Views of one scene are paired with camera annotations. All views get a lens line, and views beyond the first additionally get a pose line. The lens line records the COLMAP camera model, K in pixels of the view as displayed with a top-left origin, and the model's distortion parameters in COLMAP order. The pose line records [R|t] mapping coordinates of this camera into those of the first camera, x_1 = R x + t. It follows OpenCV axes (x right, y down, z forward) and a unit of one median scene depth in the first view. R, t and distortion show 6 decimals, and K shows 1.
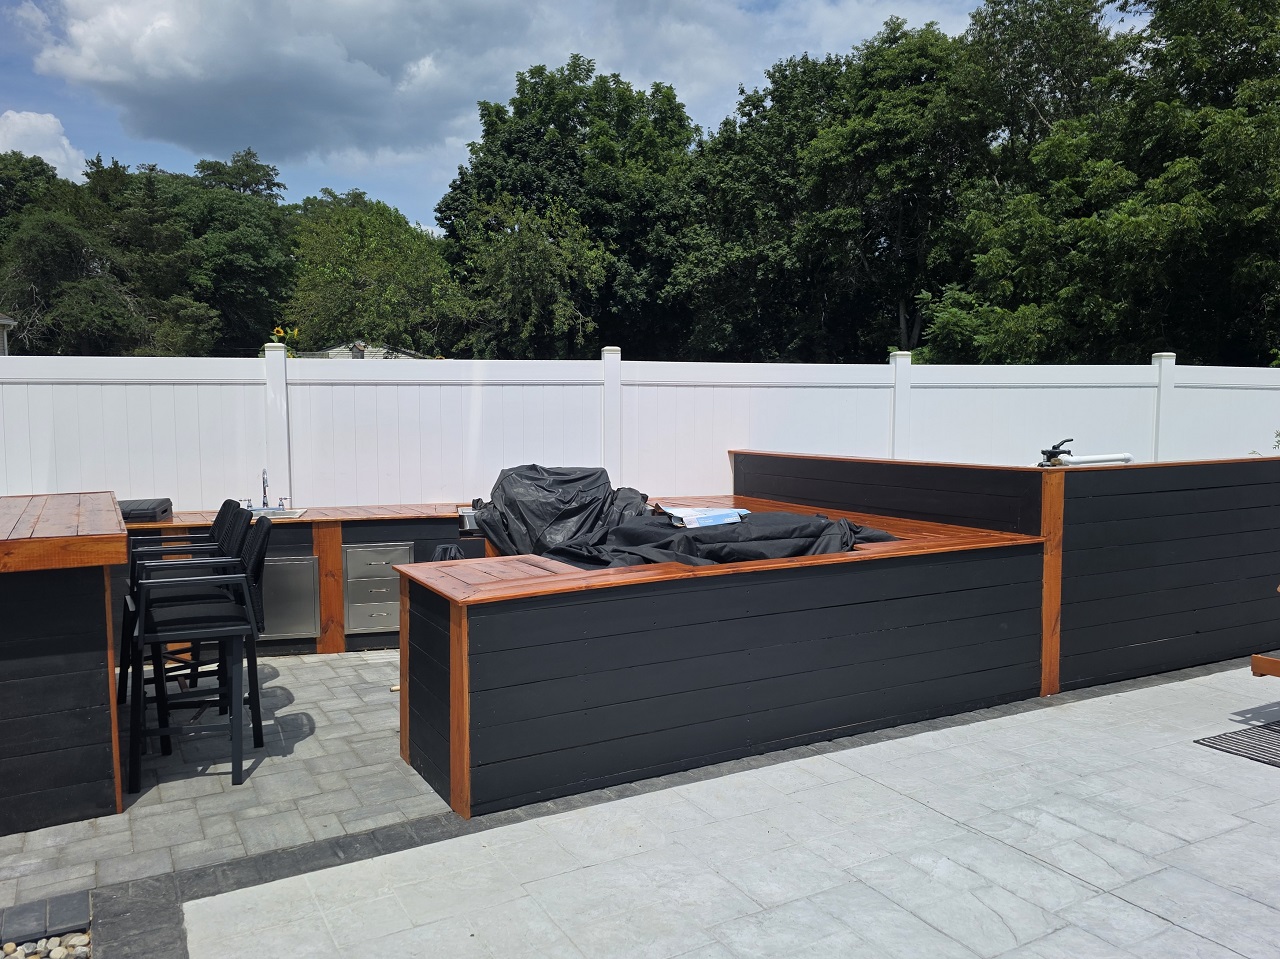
lens RADIAL K [[868.4, 0, 640.0], [0, 868.4, 479.5], [0, 0, 1]] dist [0.098048, -0.114782]
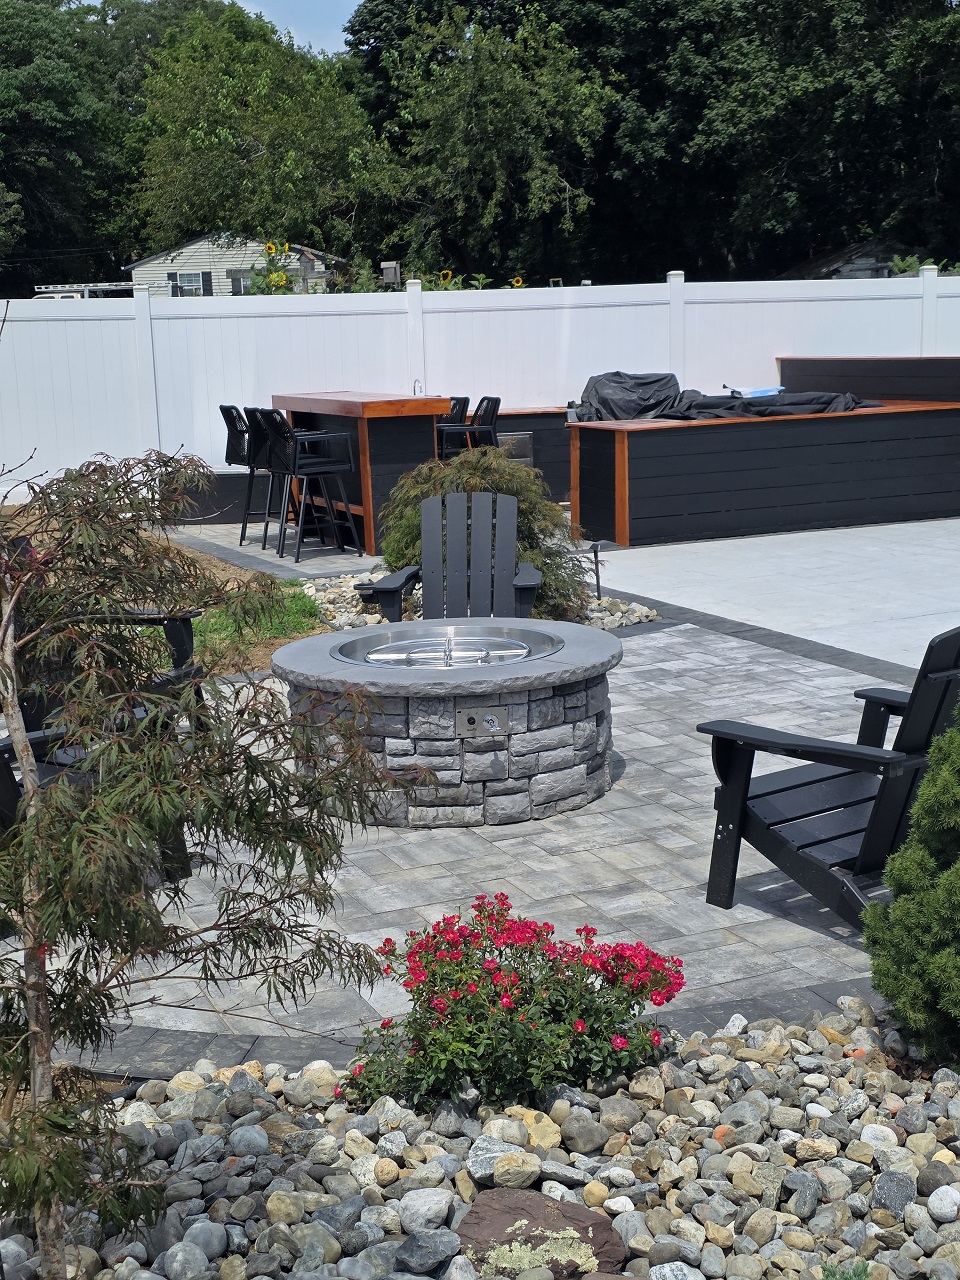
lens RADIAL K [[1716.4, 0, 520.2], [0, 1716.4, 640.6], [0, 0, 1]] dist [0.091172, -0.055183]
pose [[0.997862, -0.015214, -0.063558, -0.026052], [0.021319, 0.995104, 0.096509, 0.029891], [0.061779, -0.097658, 0.993301, -0.355997]]
